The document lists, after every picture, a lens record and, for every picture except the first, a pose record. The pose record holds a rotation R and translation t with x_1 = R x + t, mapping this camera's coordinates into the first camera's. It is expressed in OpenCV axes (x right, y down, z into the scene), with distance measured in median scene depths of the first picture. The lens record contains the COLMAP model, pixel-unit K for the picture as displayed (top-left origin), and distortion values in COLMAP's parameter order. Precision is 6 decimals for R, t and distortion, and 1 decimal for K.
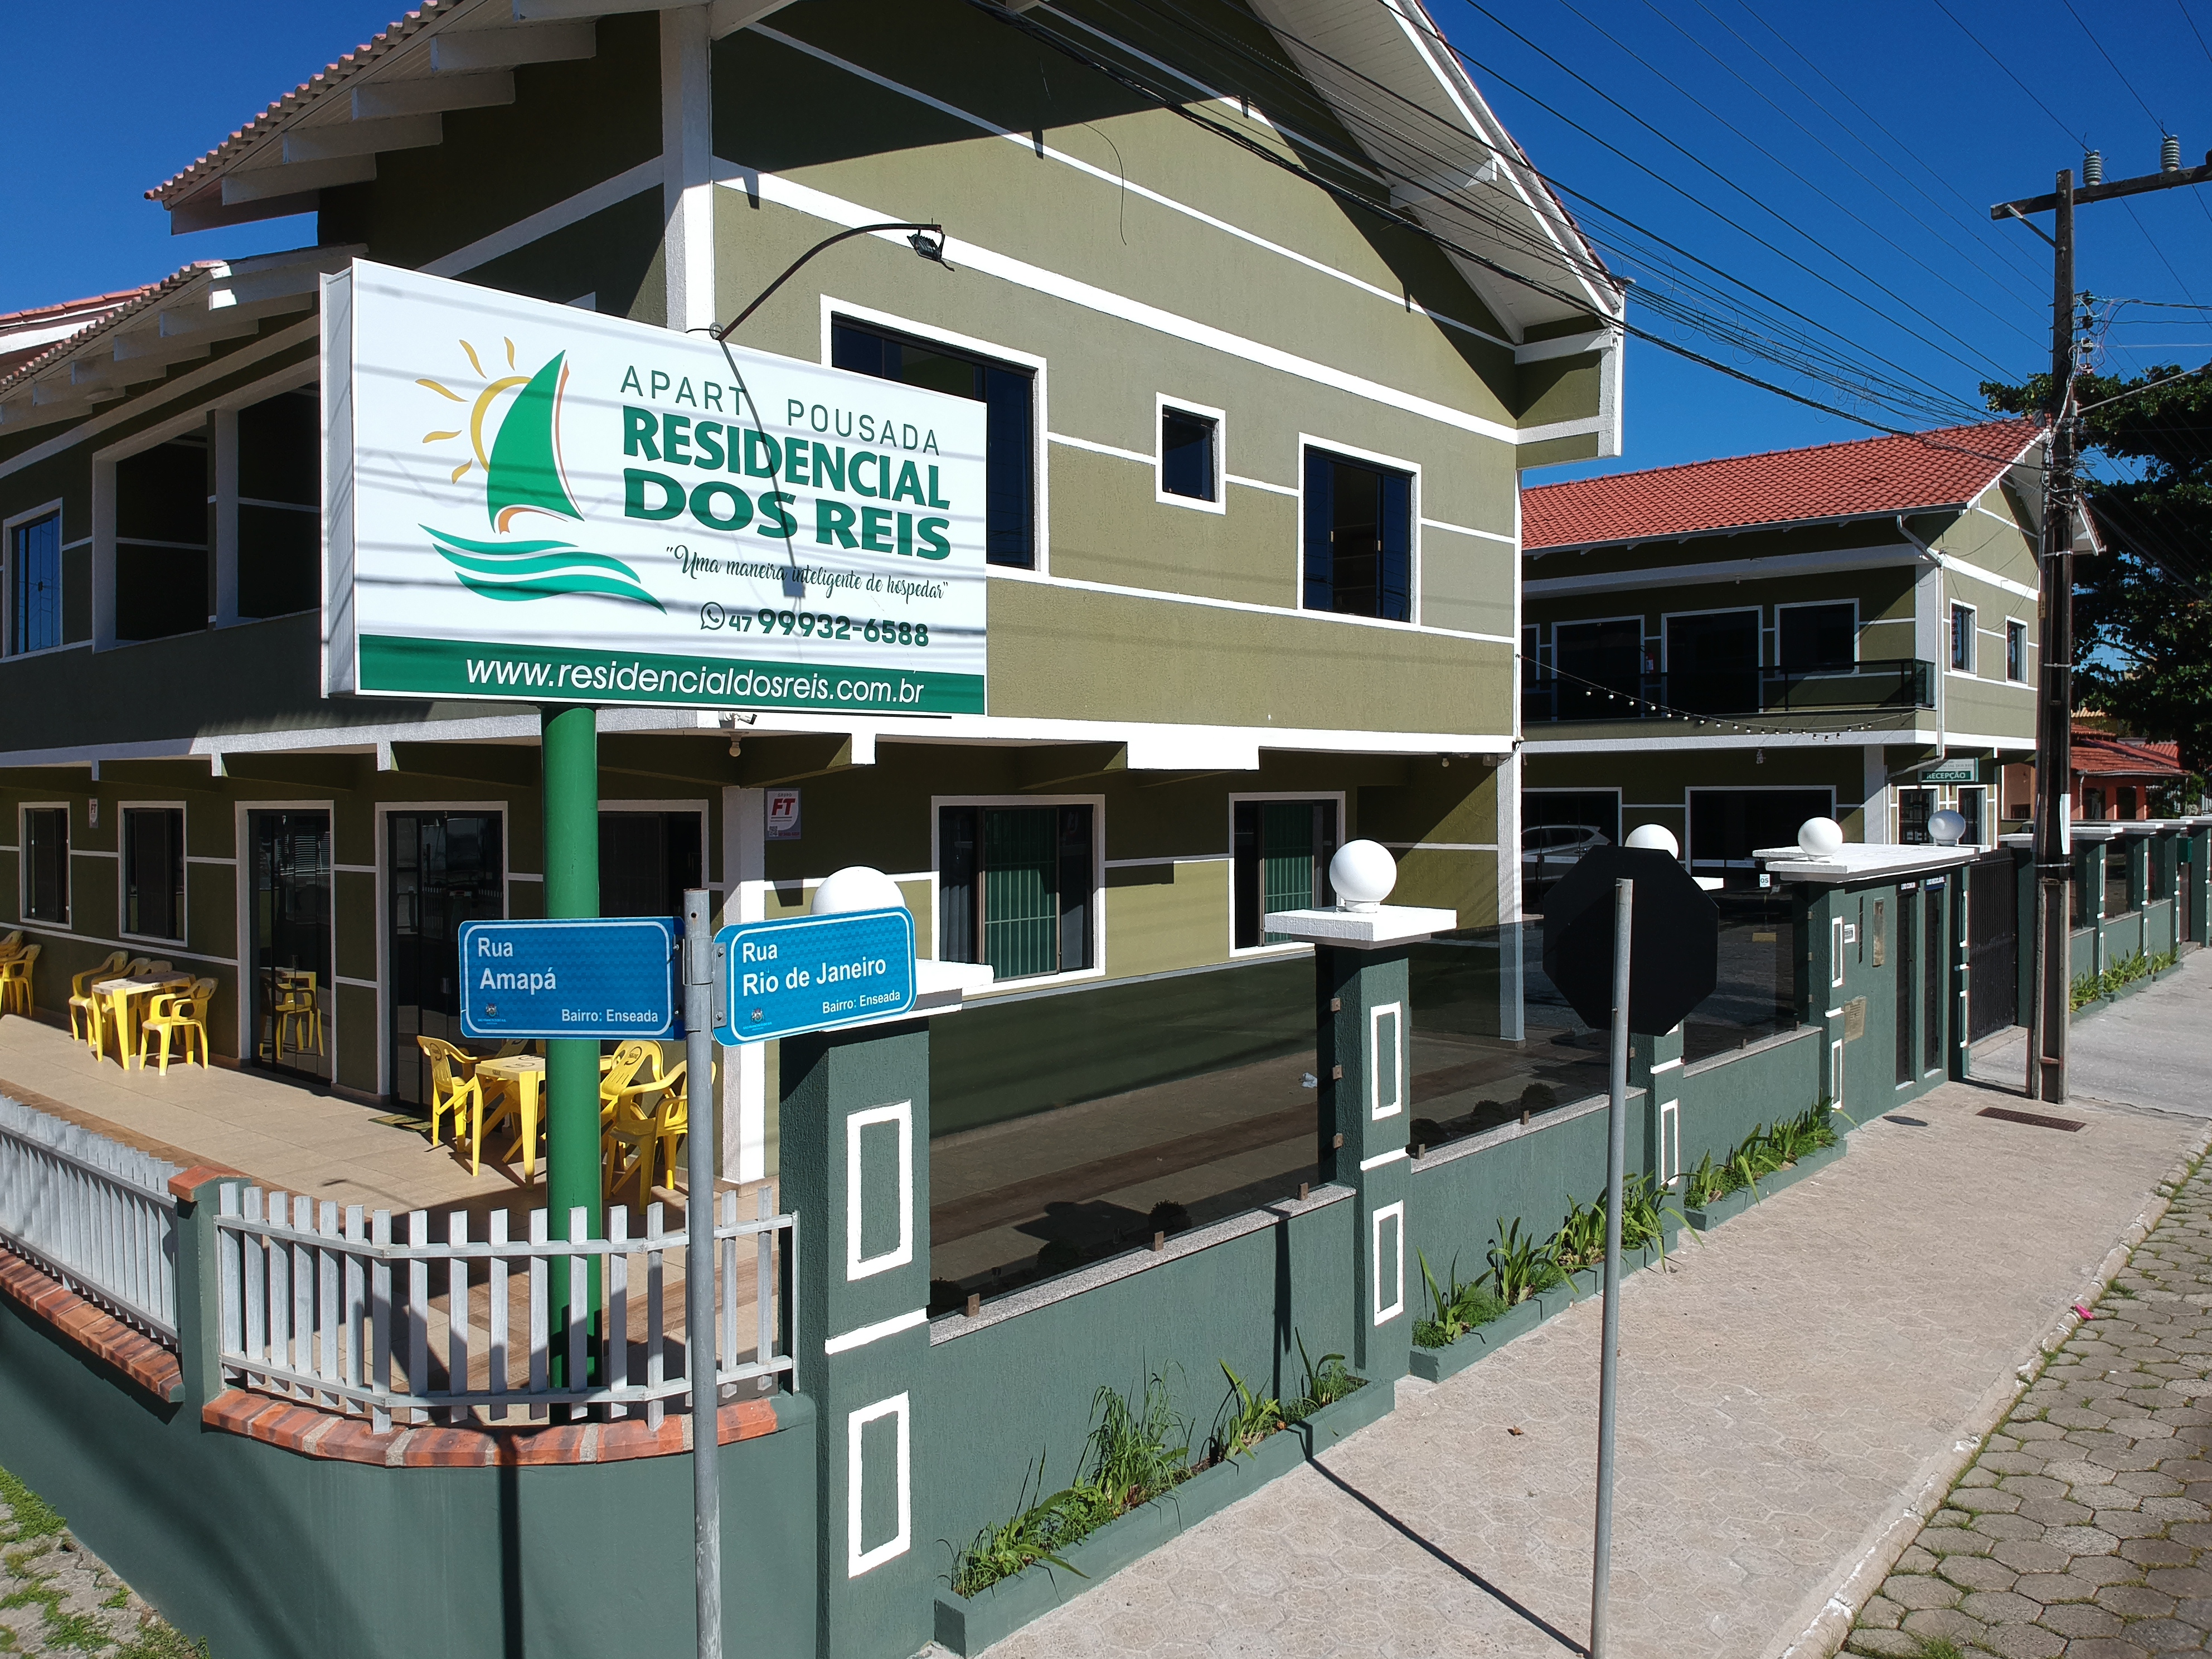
lens RADIAL K [[1610.9, 0, 1048.0], [0, 1610.9, 784.0], [0, 0, 1]] dist [0.083265, -0.143254]
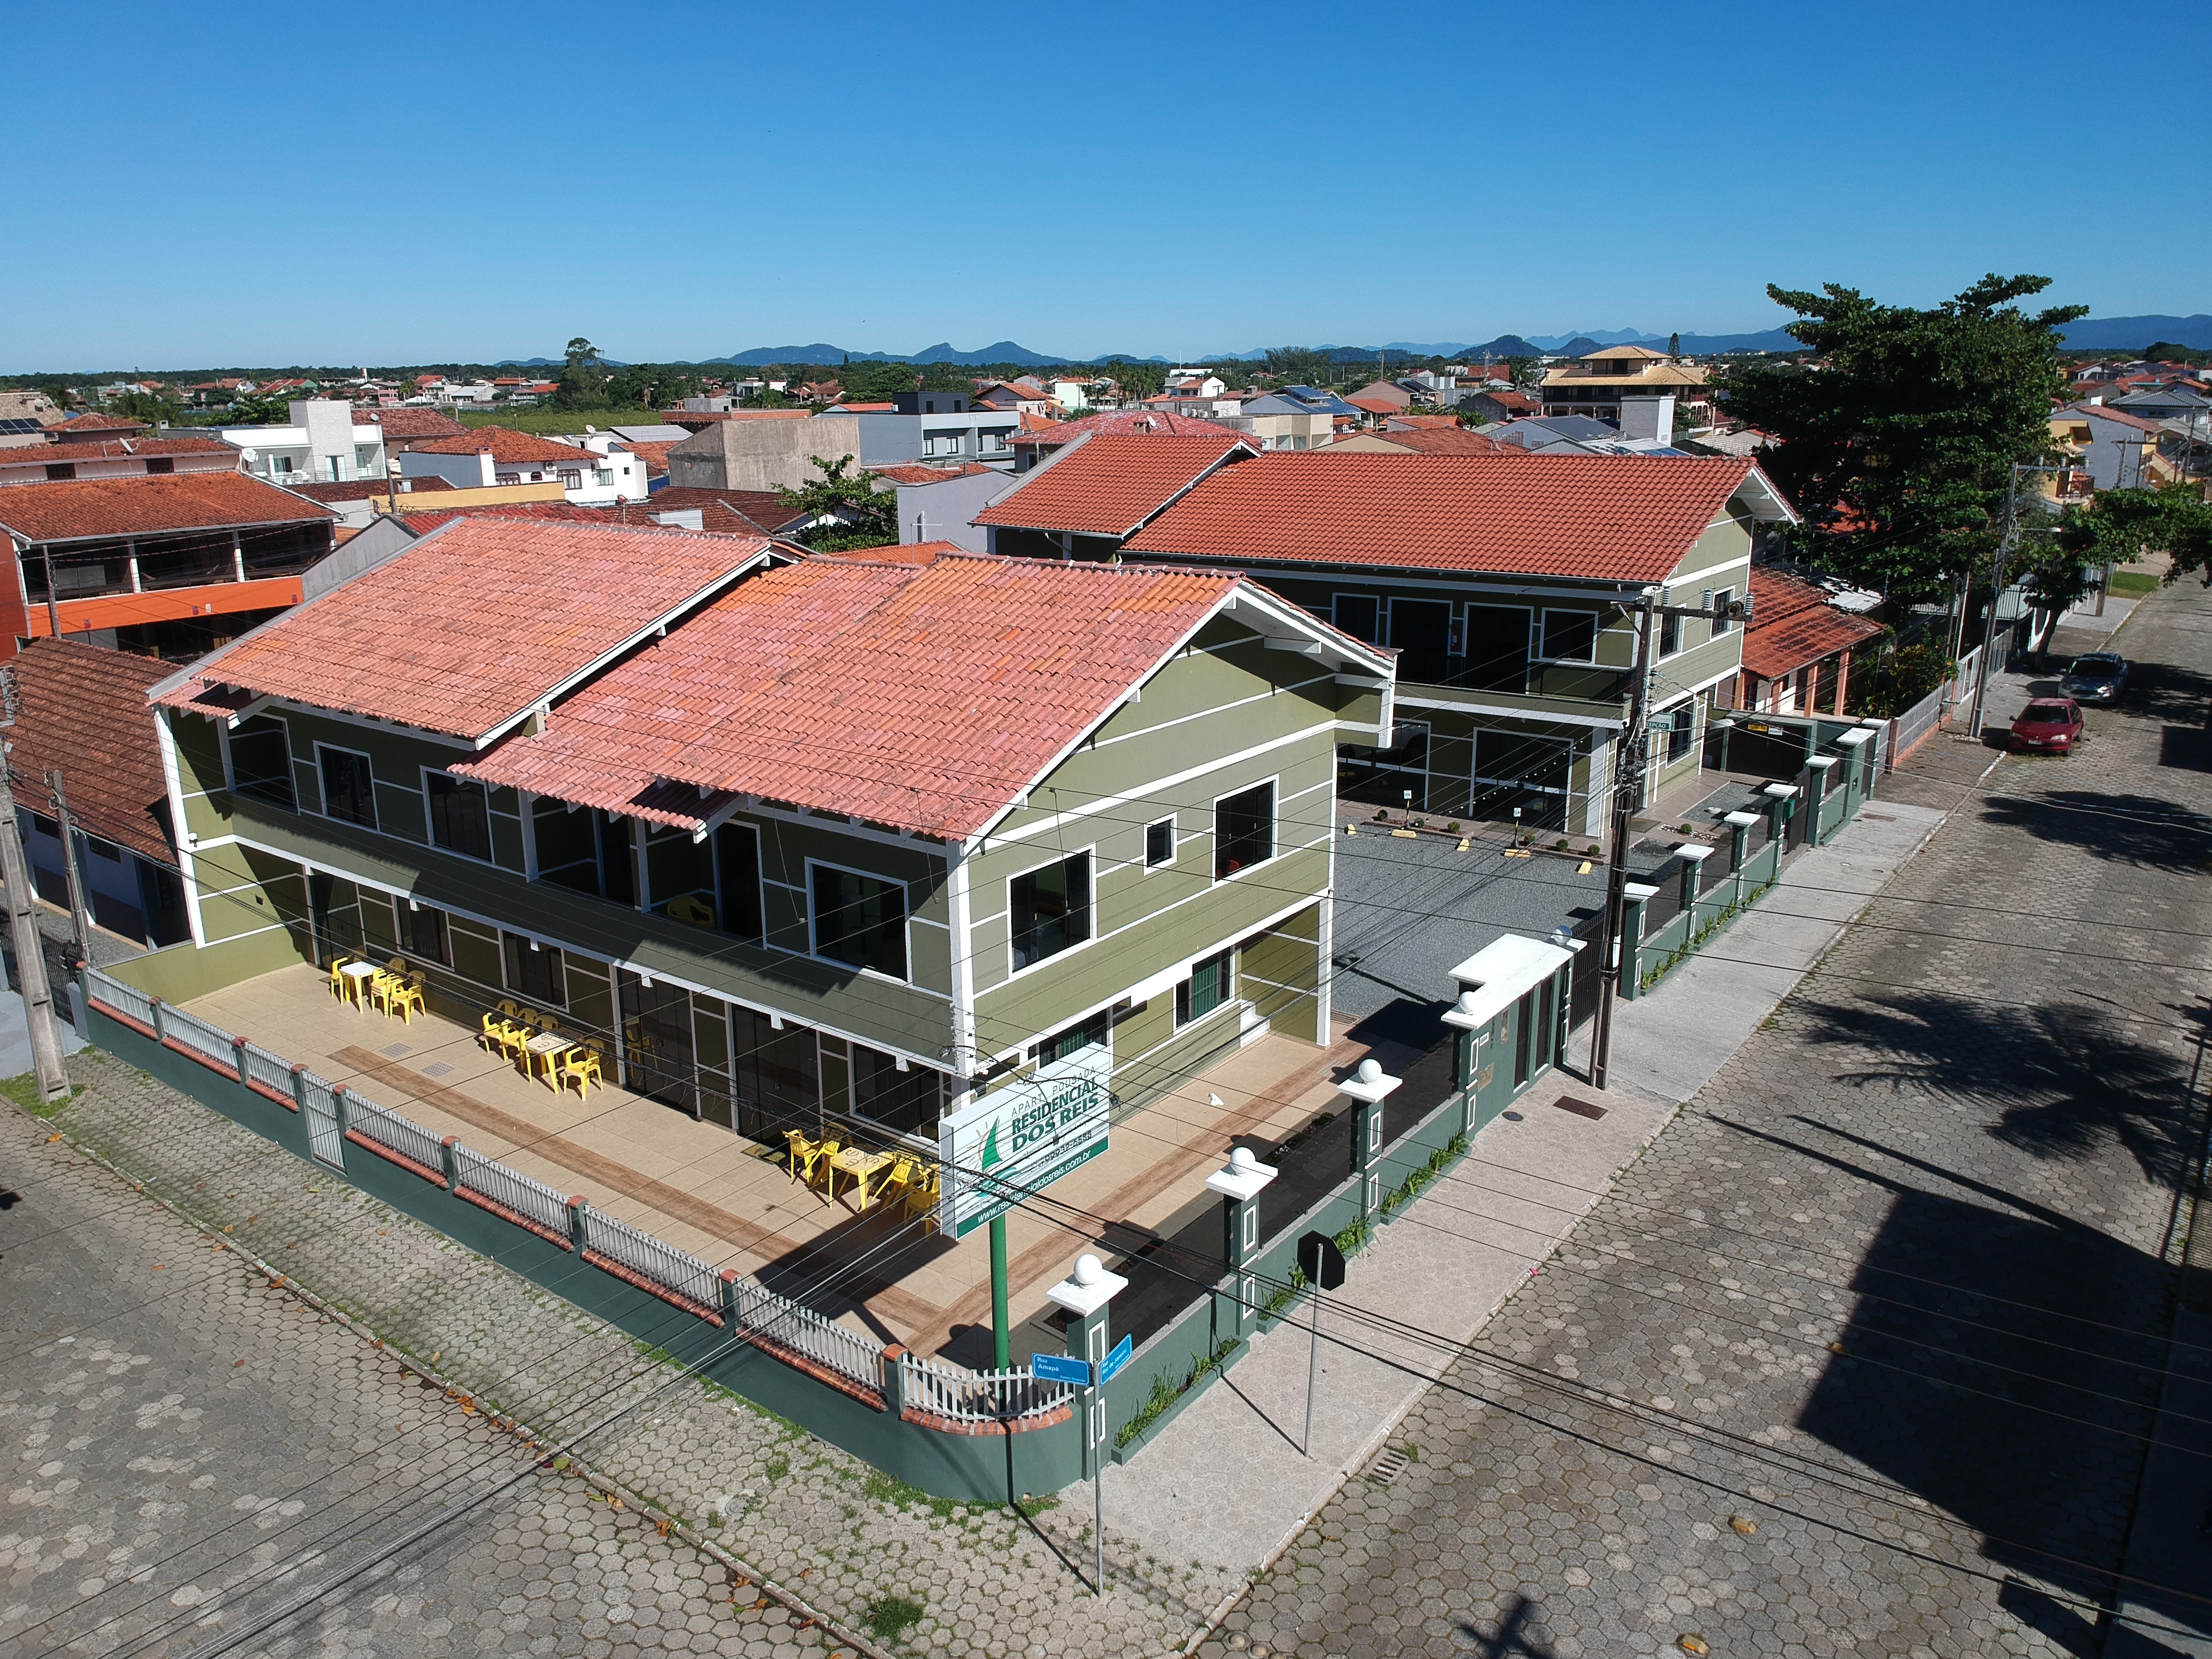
lens RADIAL K [[1610.9, 0, 1048.0], [0, 1610.9, 784.0], [0, 0, 1]] dist [0.083265, -0.143254]
pose [[0.997473, -0.024732, 0.066606, -0.264962], [0.008169, 0.971165, 0.238270, -1.111277], [-0.070578, -0.237124, 0.968912, -1.304122]]
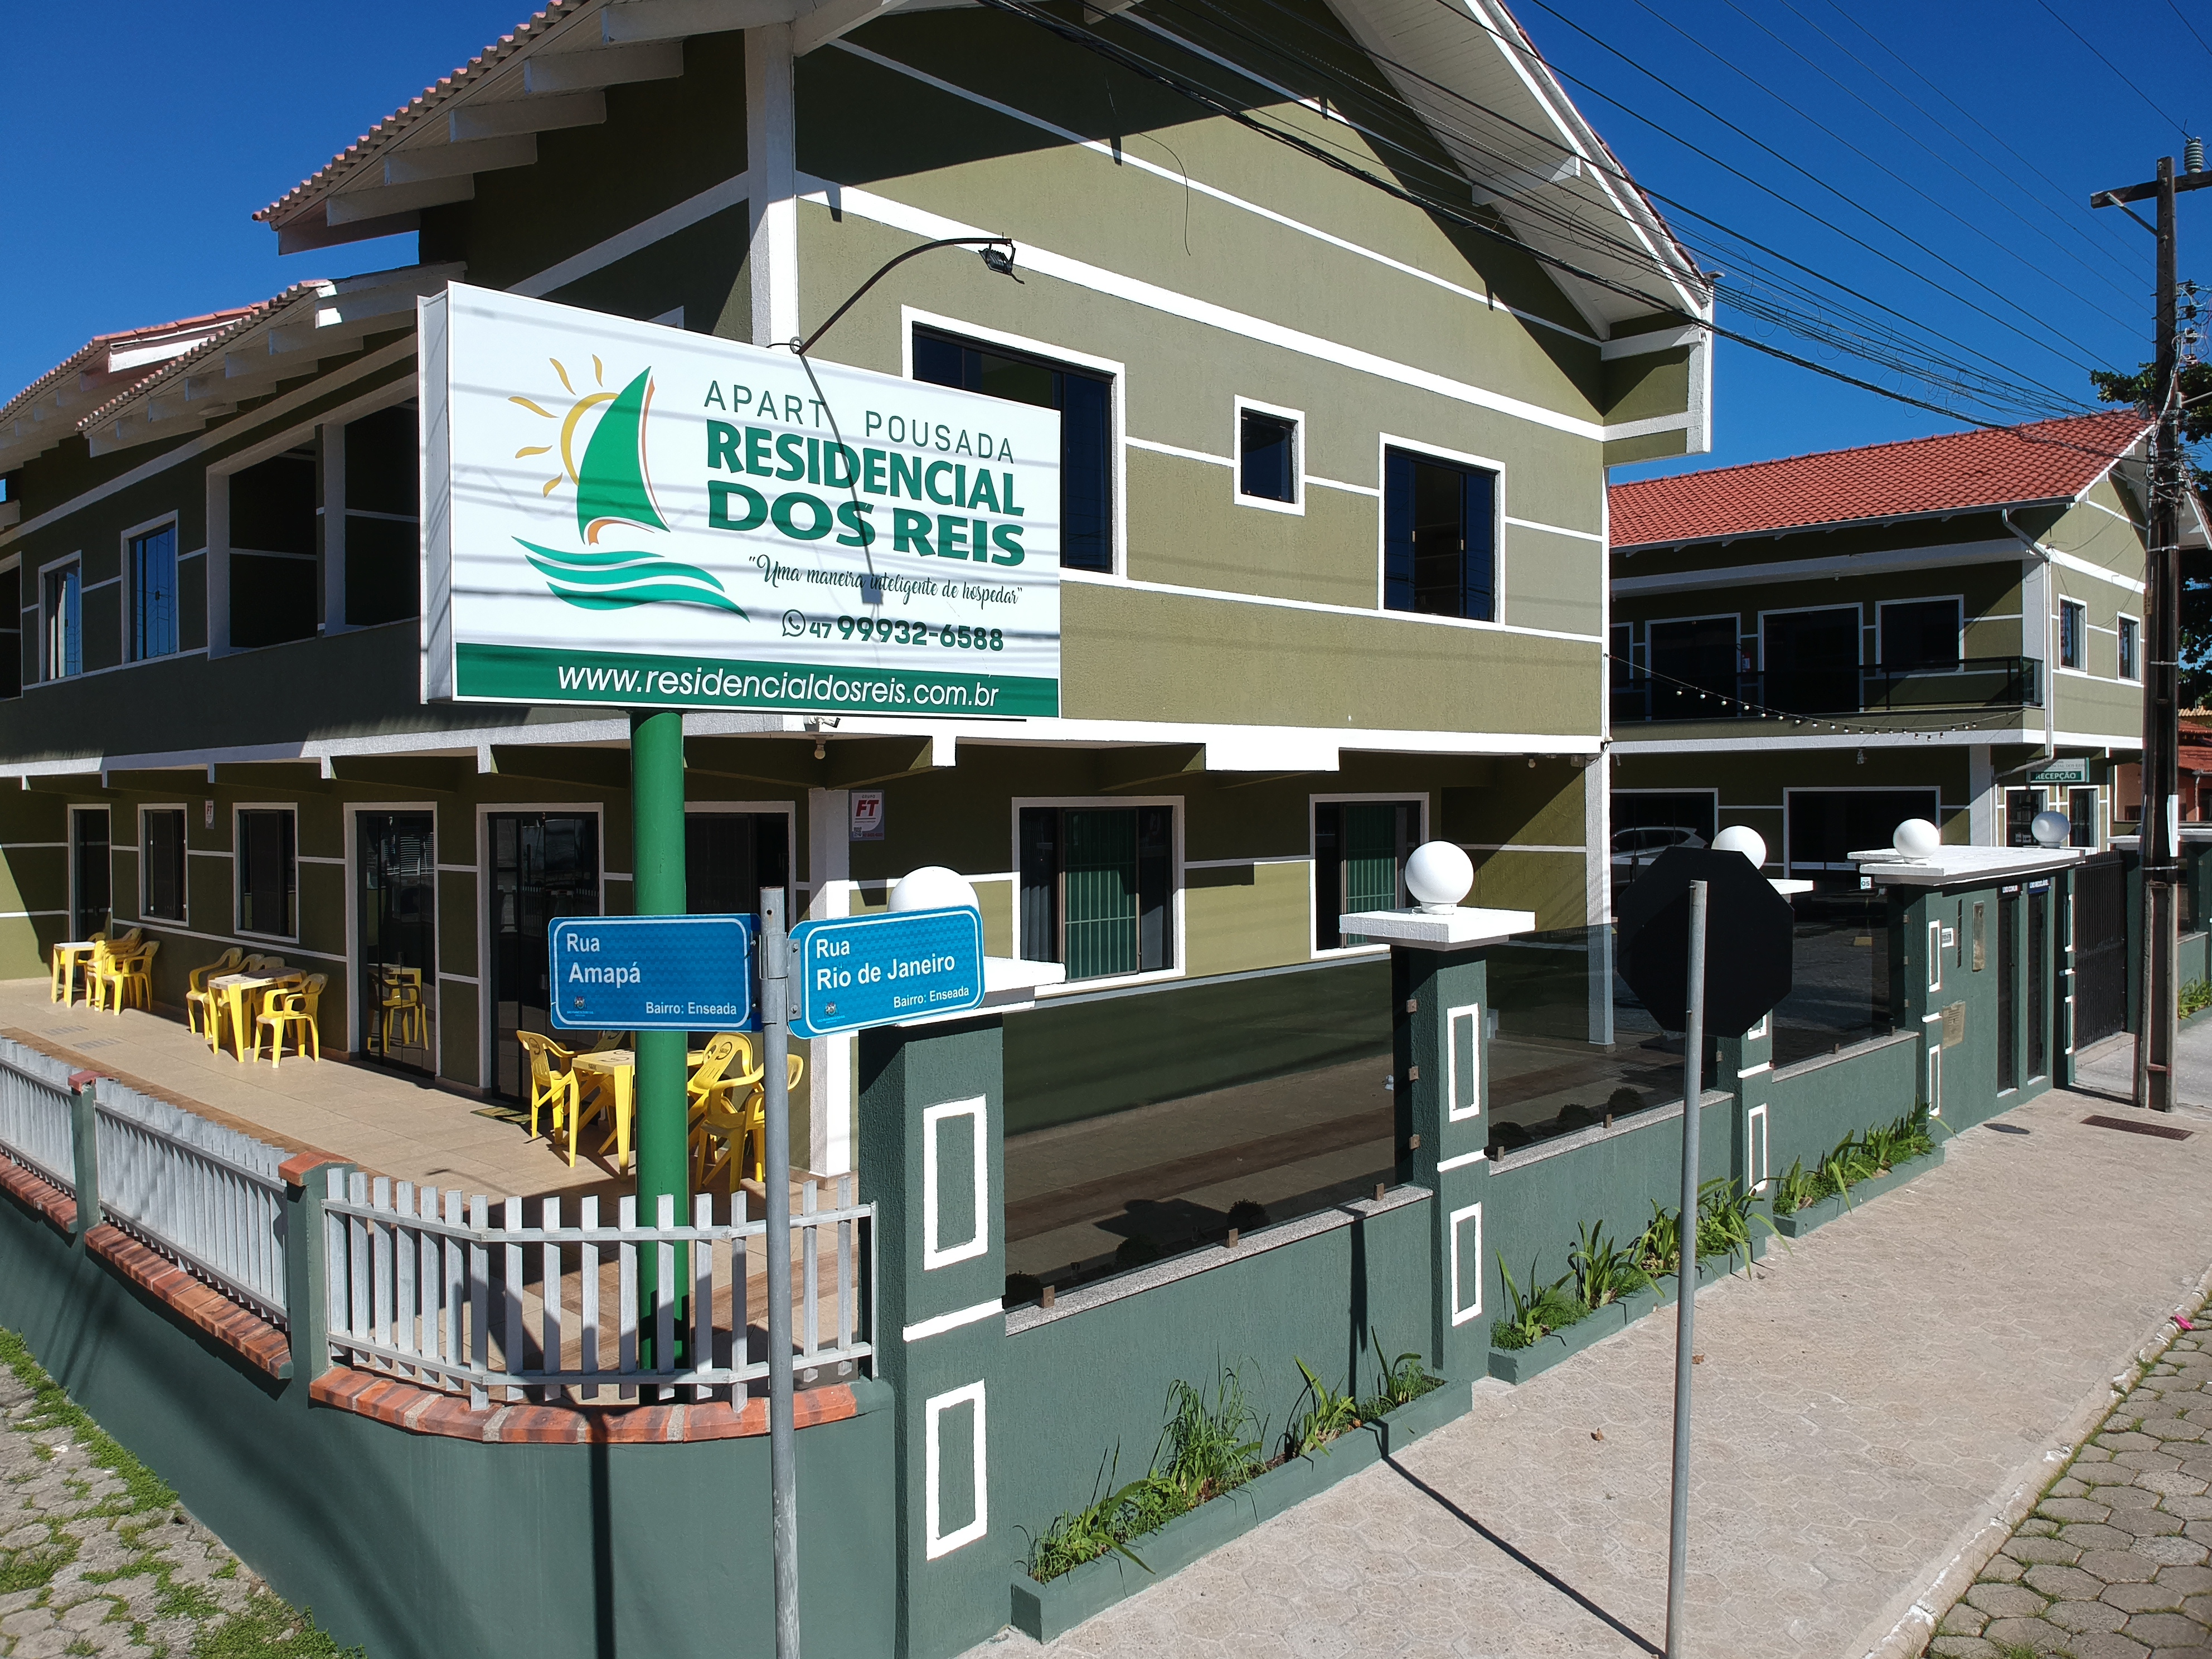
lens RADIAL K [[1603.7, 0, 1045.5], [0, 1603.7, 793.3], [0, 0, 1]] dist [0.093285, -0.152608]
pose [[0.998482, -0.000791, -0.055072, 0.005870], [0.001056, 0.999988, 0.004779, -0.000138], [0.055067, -0.004829, 0.998471, -0.008984]]
